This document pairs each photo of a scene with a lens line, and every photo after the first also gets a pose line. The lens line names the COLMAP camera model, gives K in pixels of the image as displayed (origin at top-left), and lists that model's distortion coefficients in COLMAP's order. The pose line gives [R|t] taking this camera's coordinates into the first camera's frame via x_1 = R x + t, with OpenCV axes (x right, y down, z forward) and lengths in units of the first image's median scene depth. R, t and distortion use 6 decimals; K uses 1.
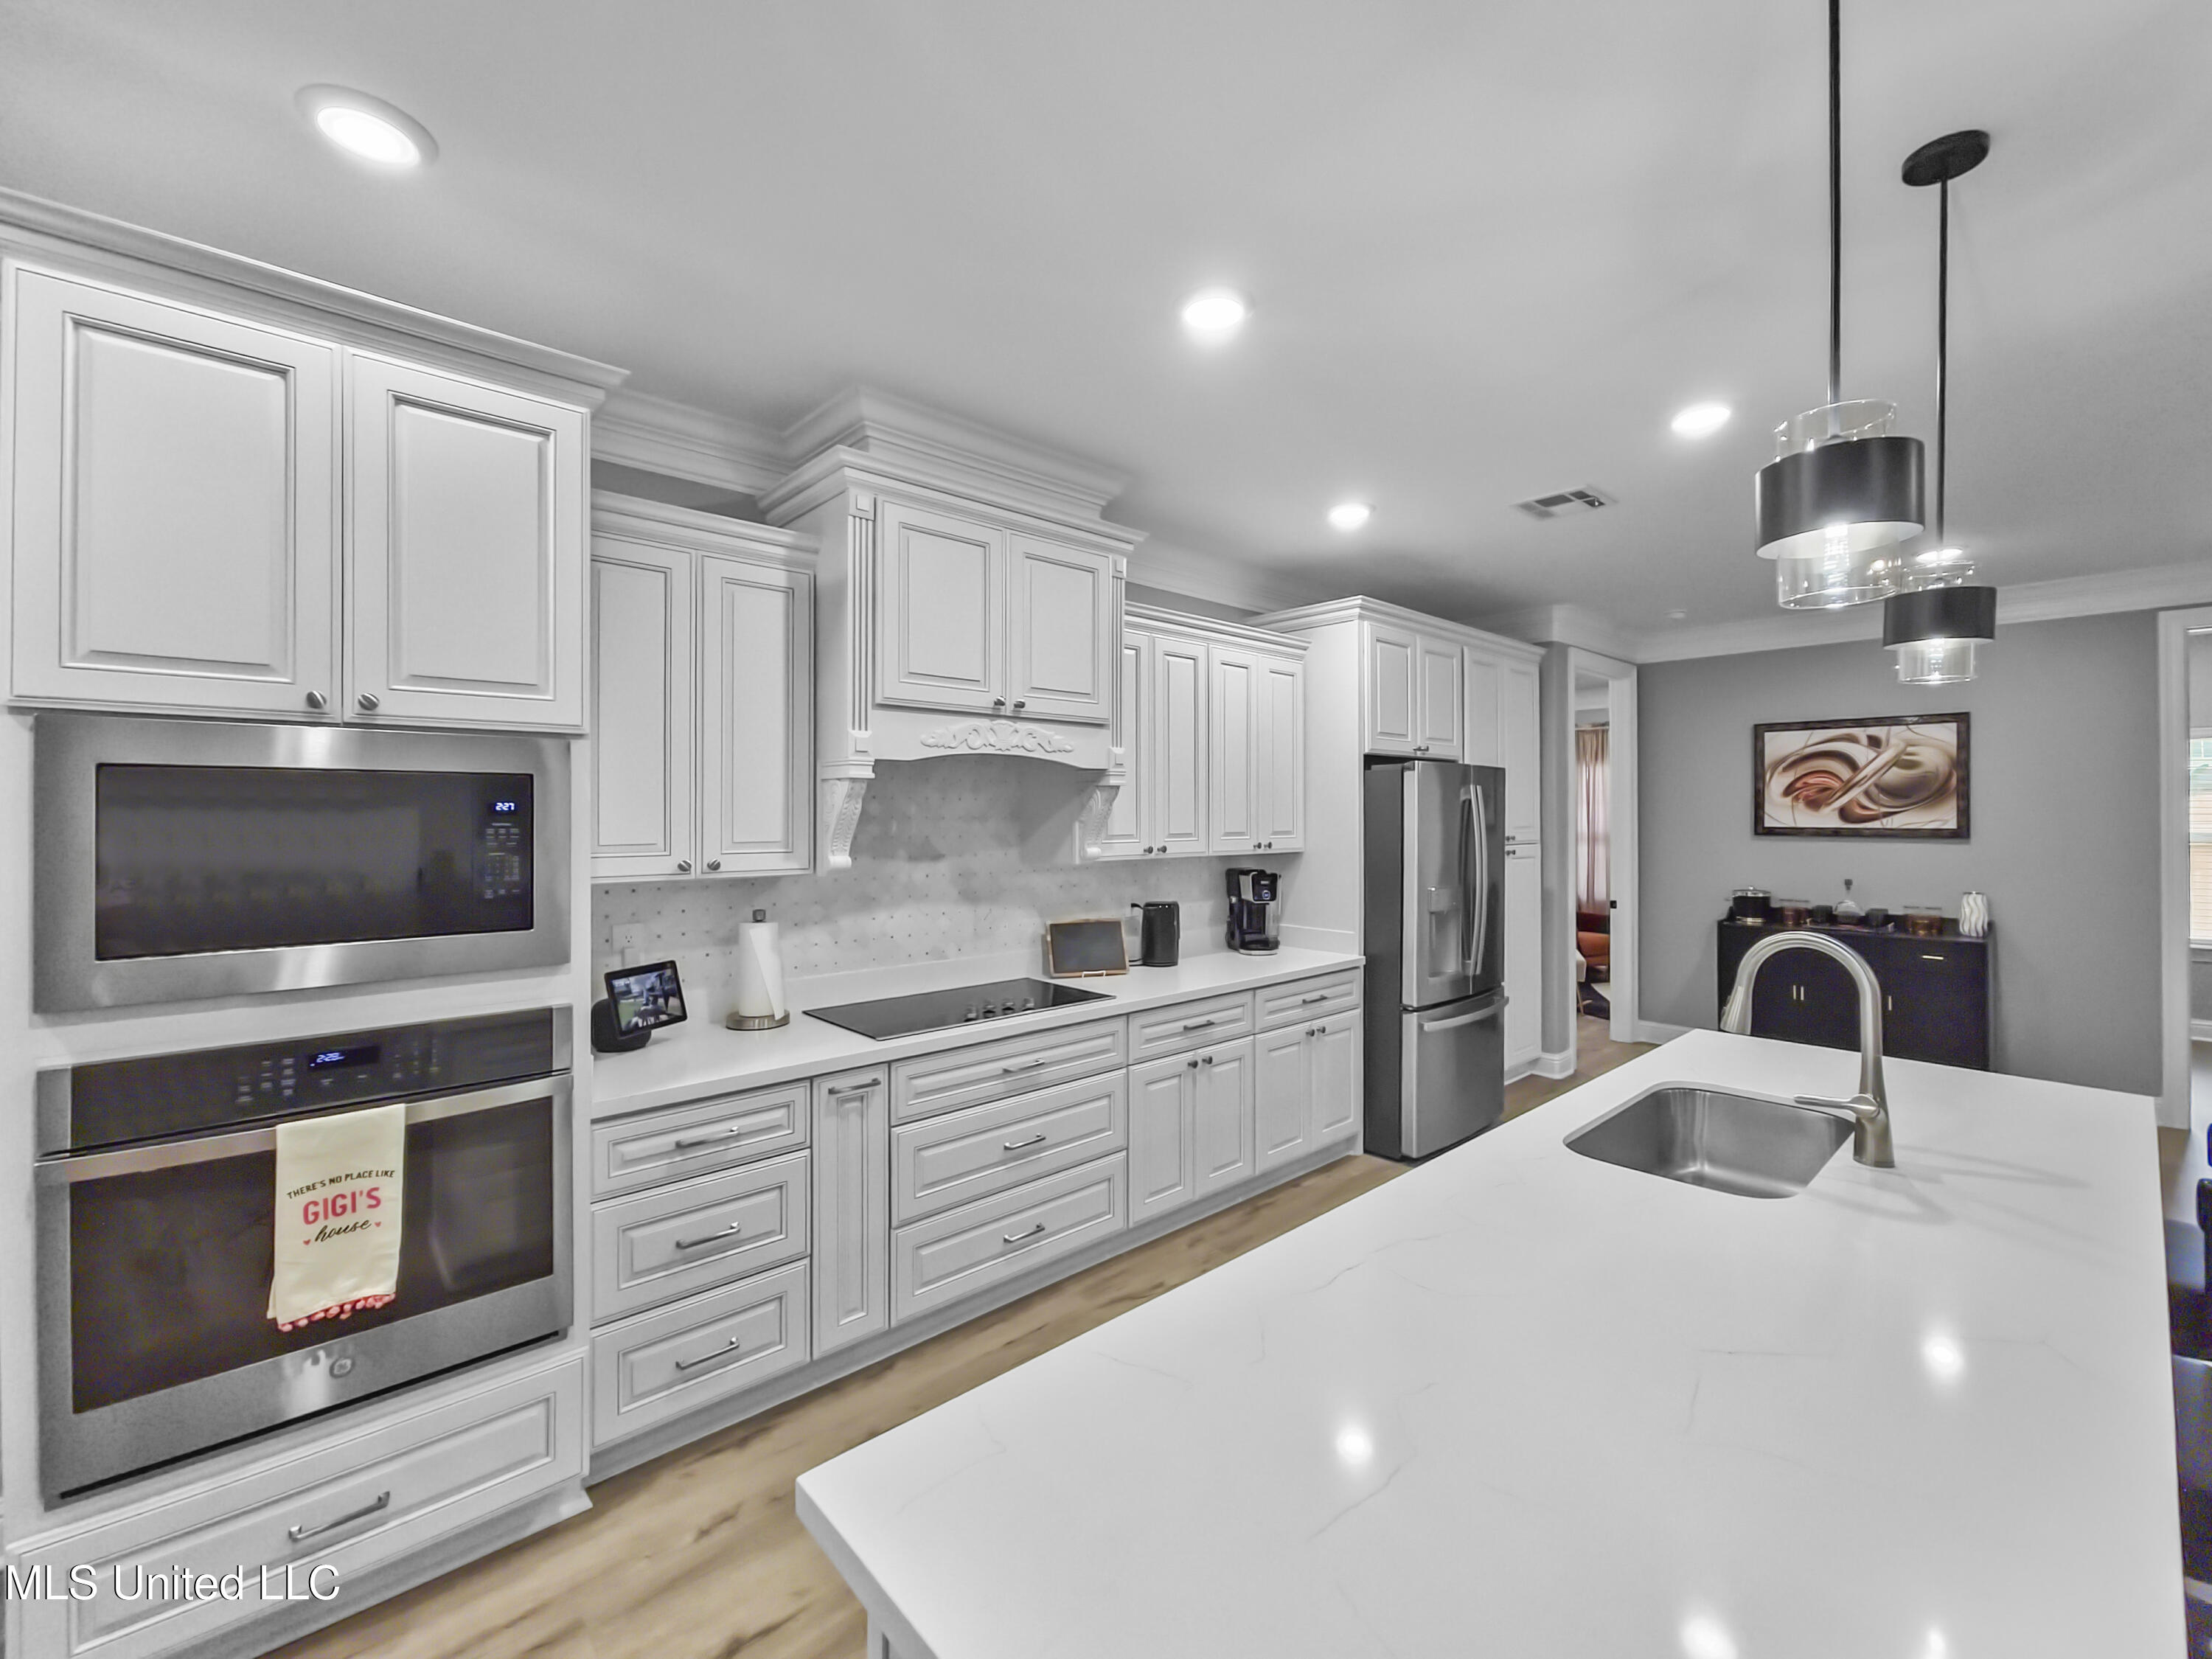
lens RADIAL K [[922.8, 0, 1100.4], [0, 922.8, 825.3], [0, 0, 1]] dist [0.000741, 0.000307]
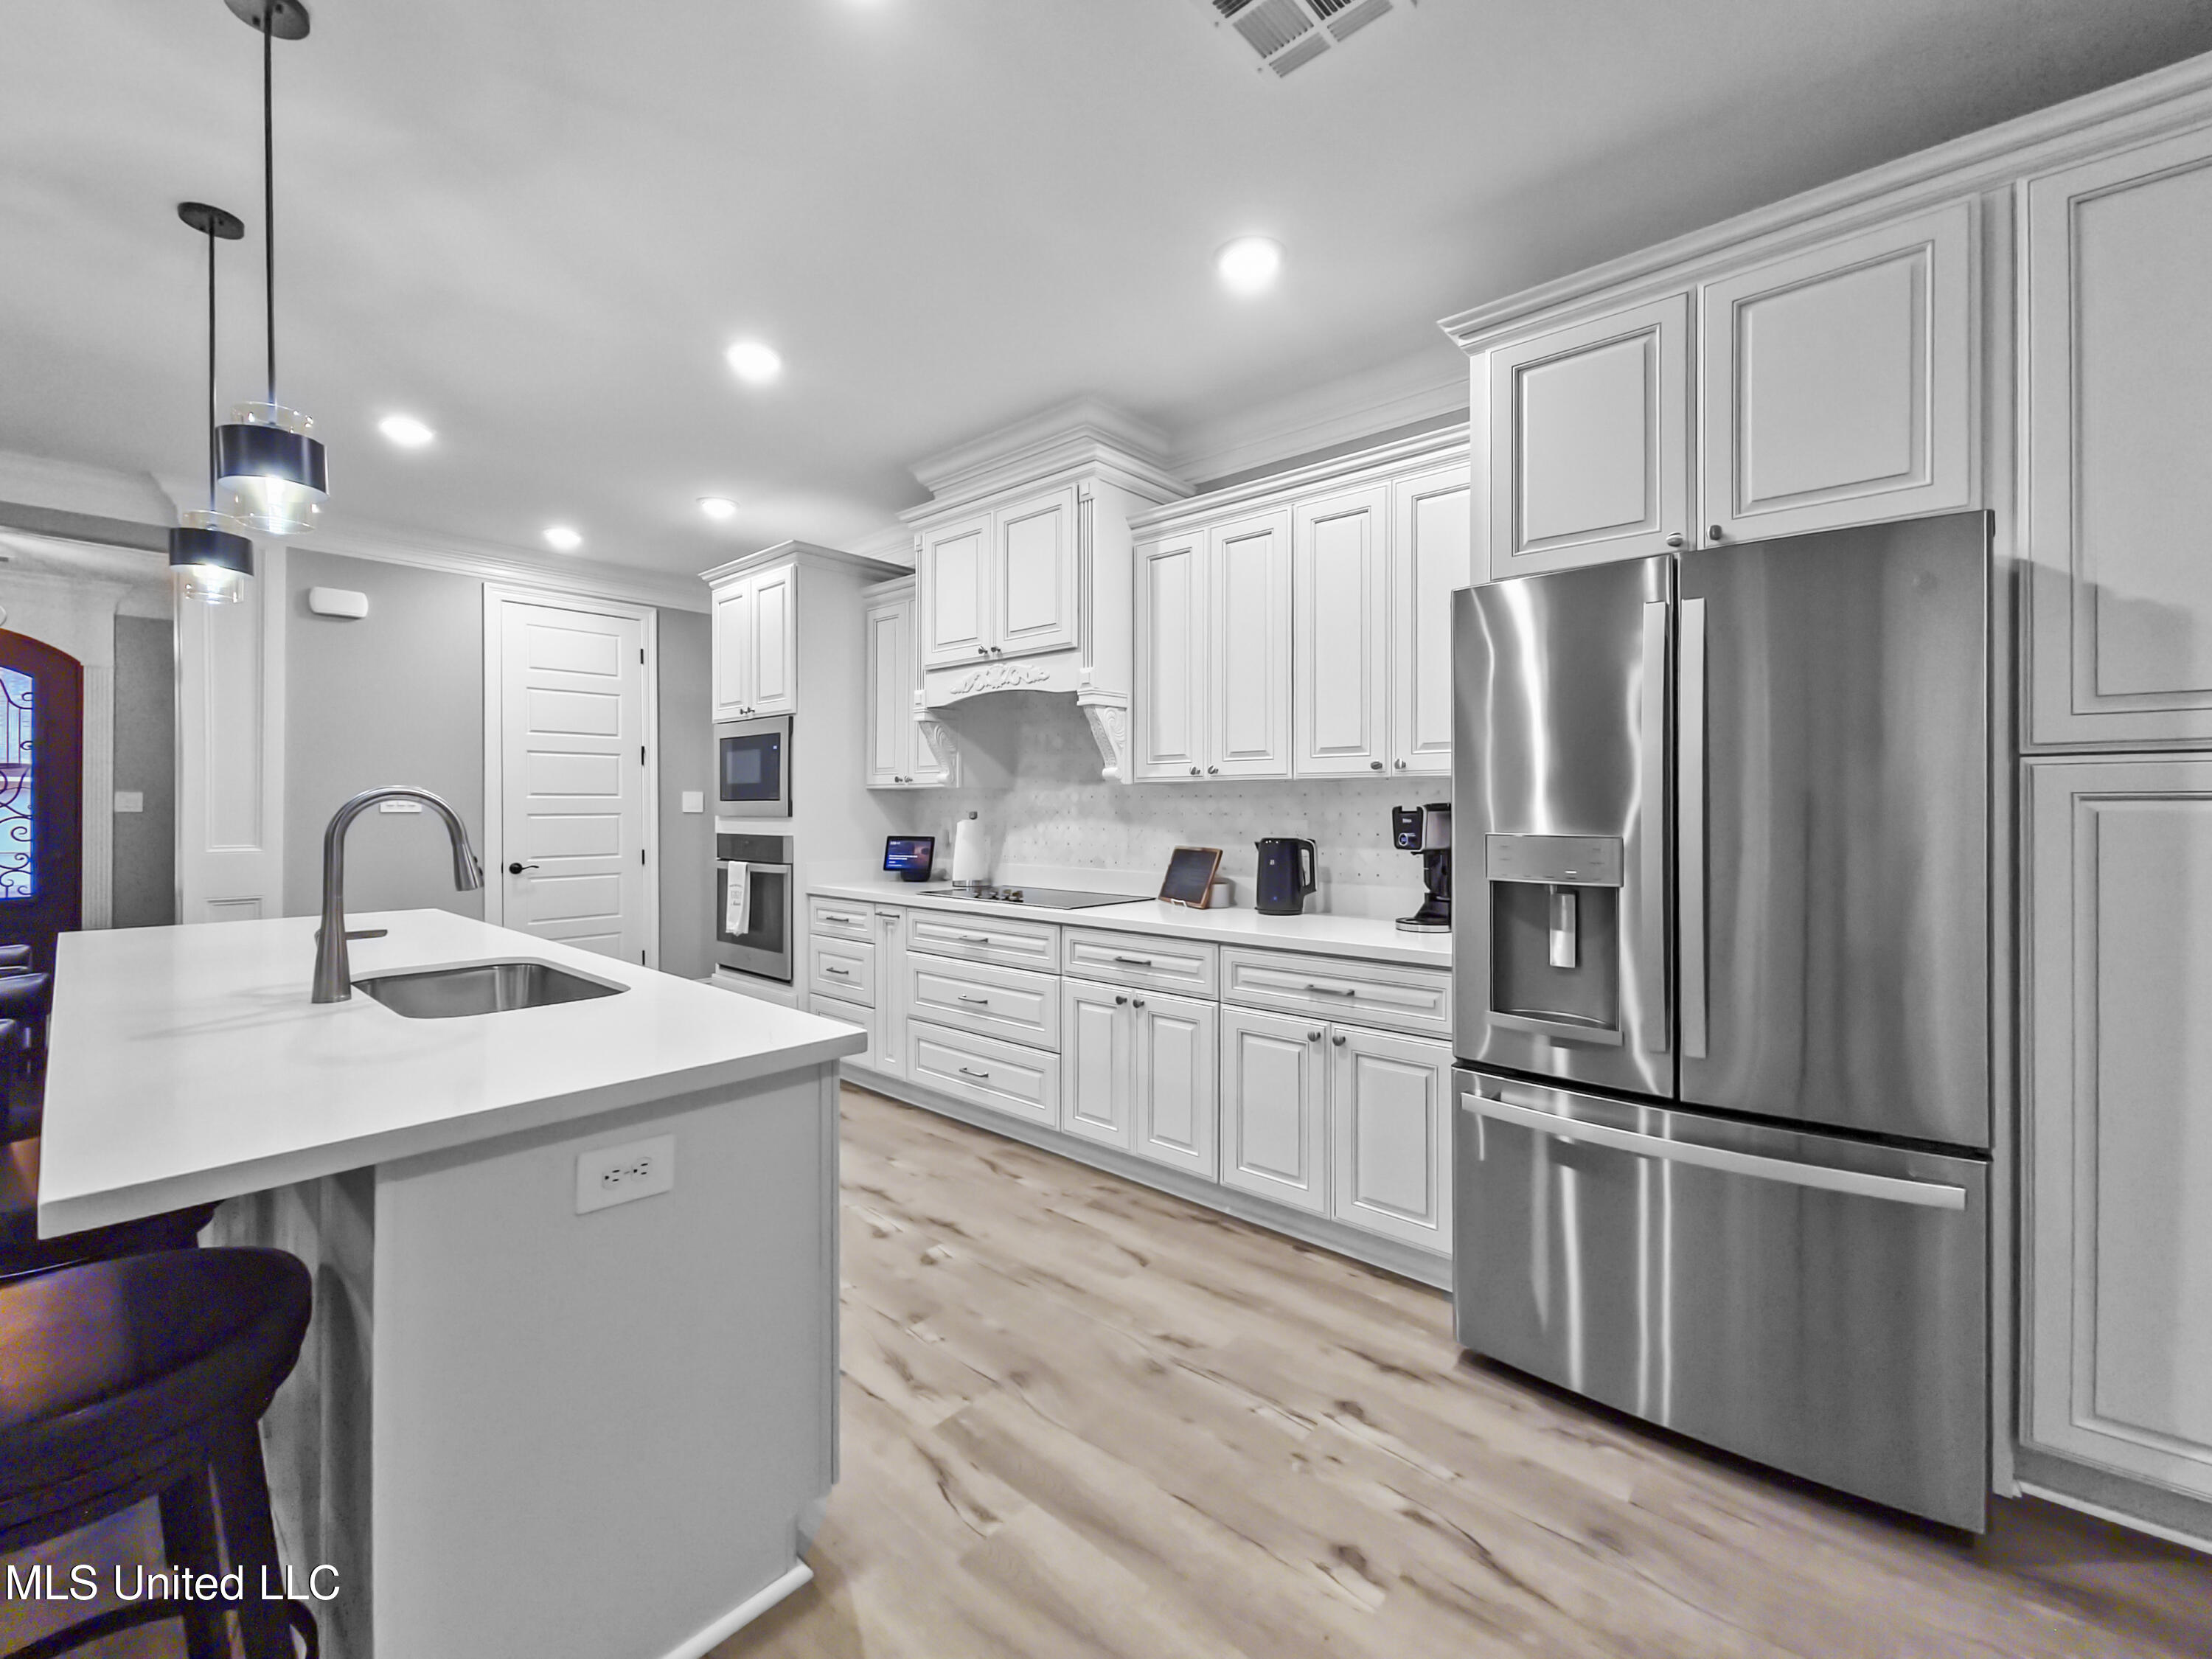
lens RADIAL K [[914.8, 0, 1103.2], [0, 914.8, 813.8], [0, 0, 1]] dist [-0.003803, -0.000009]
pose [[0.118614, 0.009694, -0.992893, 0.994265], [-0.012935, 0.999883, 0.008217, 0.066772], [0.992856, 0.011868, 0.118725, 0.871036]]
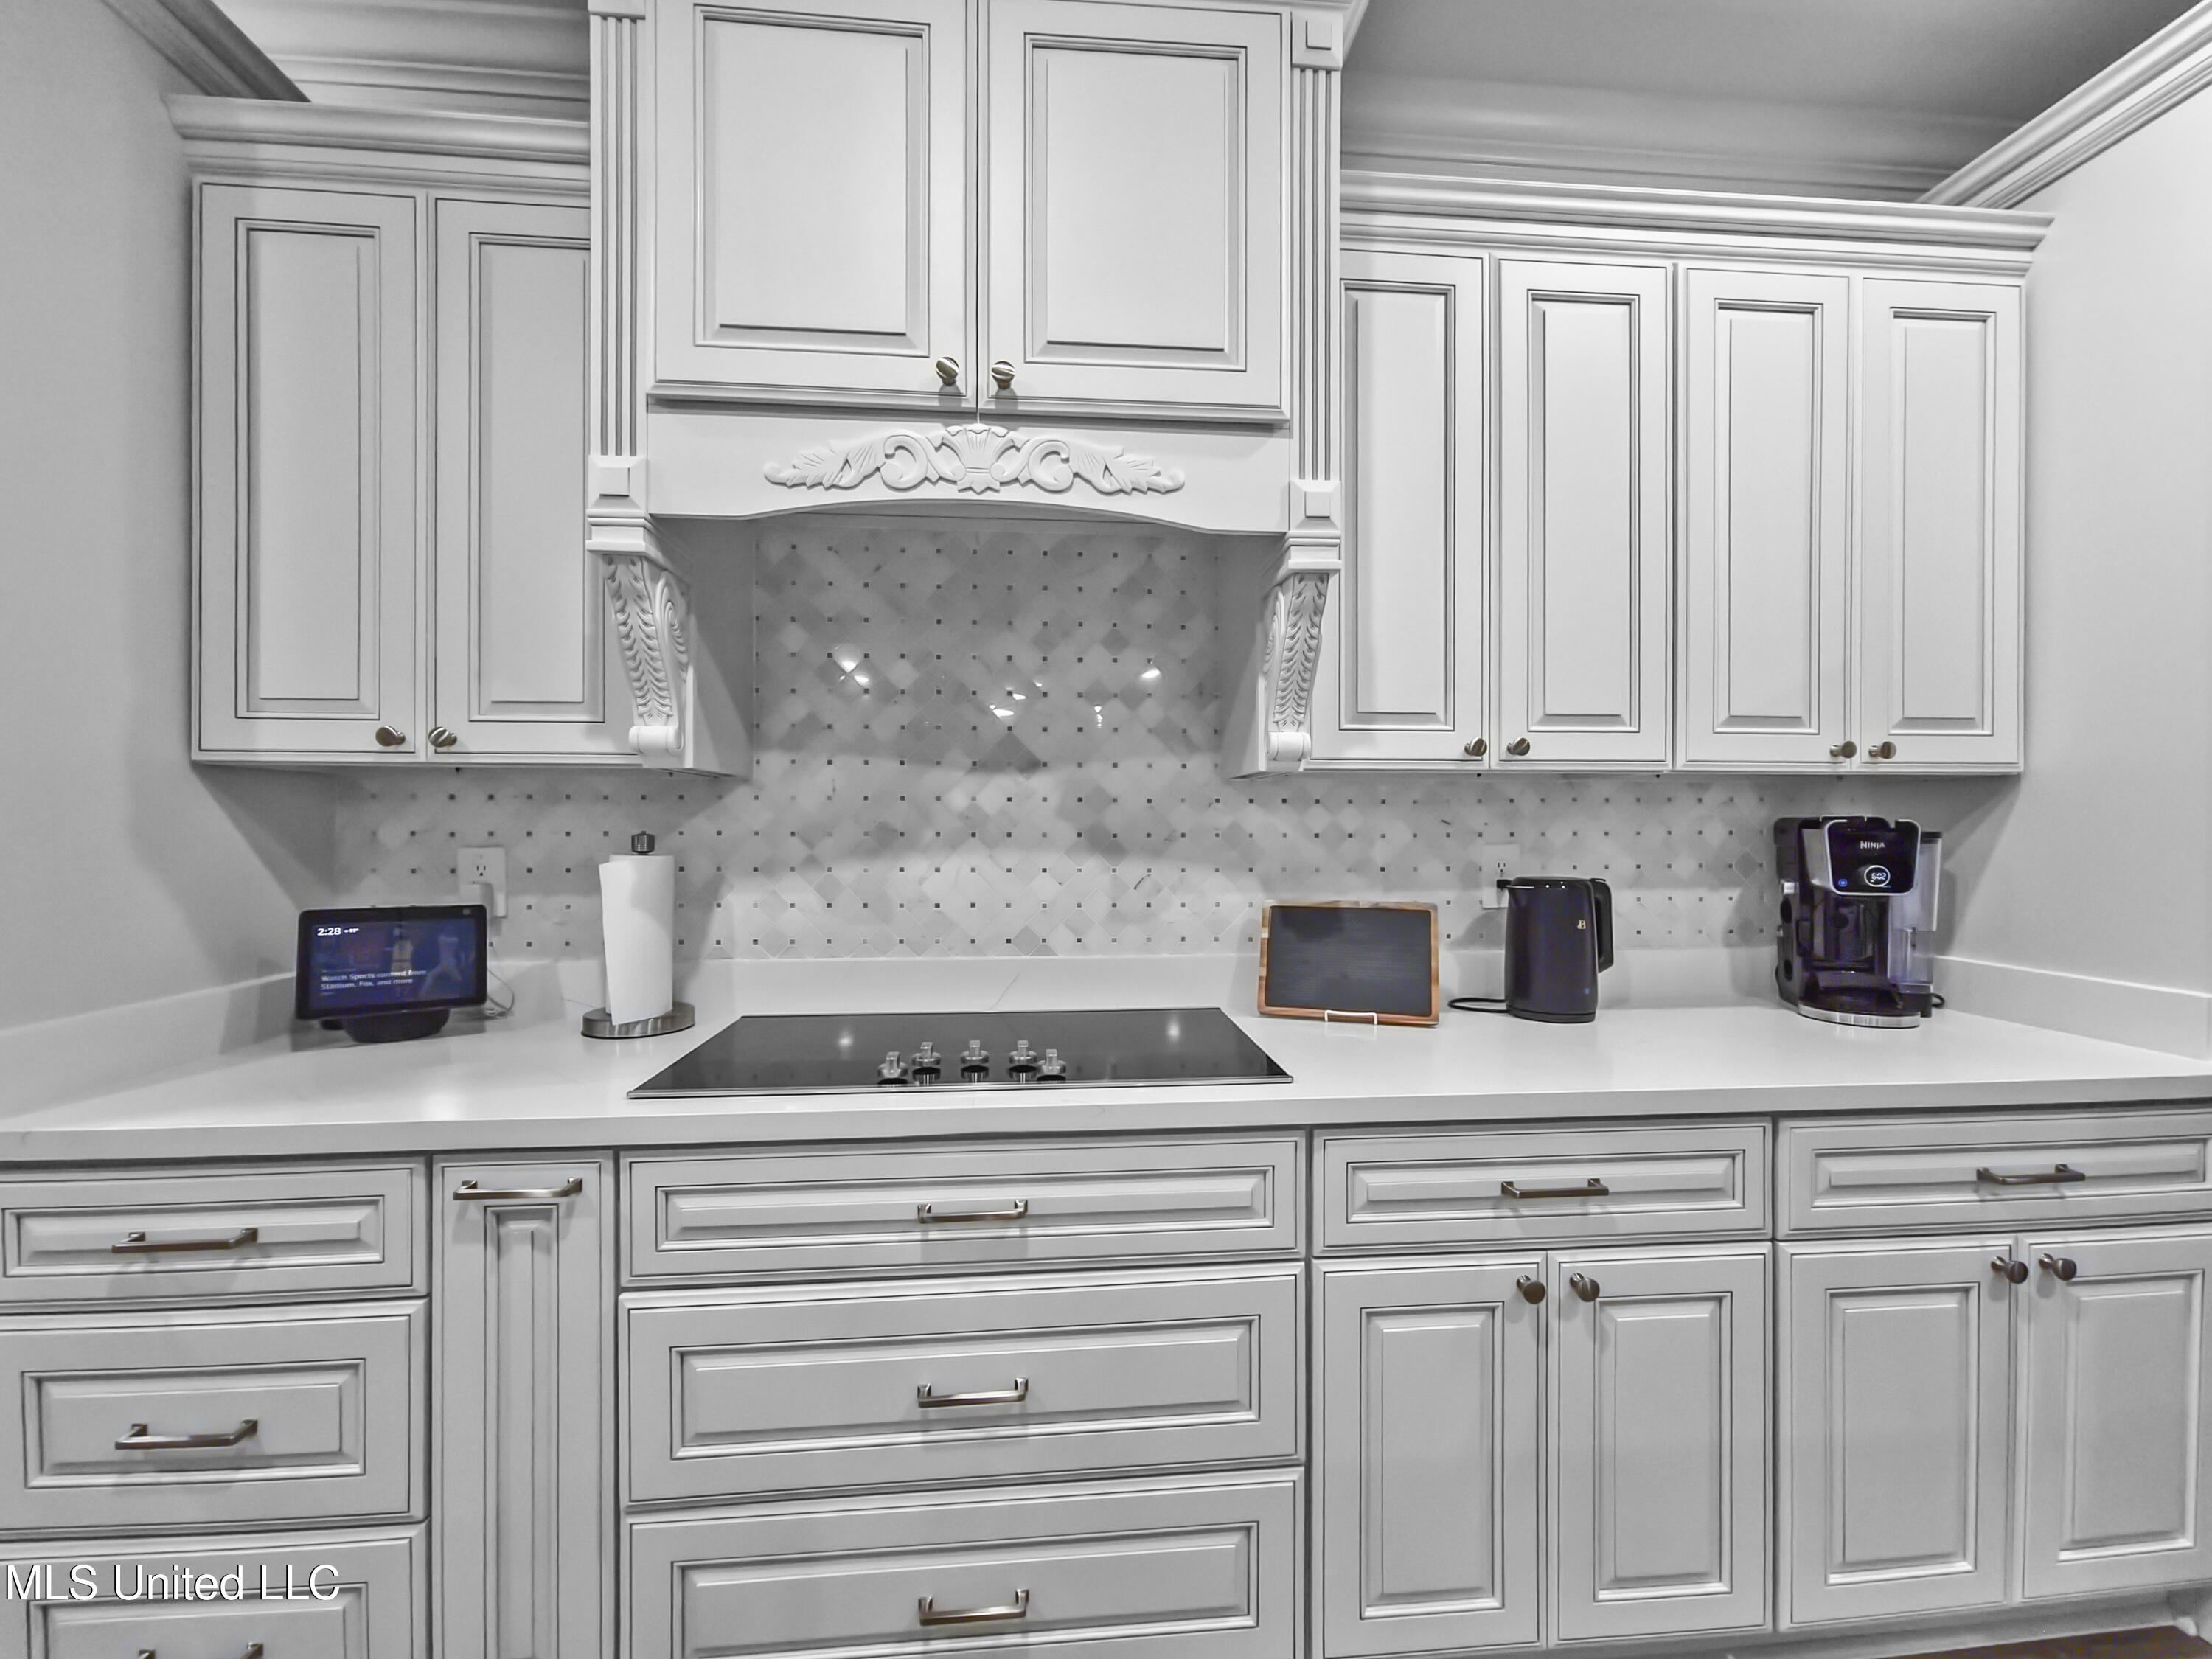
lens RADIAL K [[922.8, 0, 1100.4], [0, 922.8, 825.3], [0, 0, 1]] dist [0.000741, 0.000307]
pose [[0.800932, 0.004006, -0.598741, 0.184520], [-0.009166, 0.999942, -0.005572, 0.072667], [0.598685, 0.009951, 0.800923, 0.590425]]
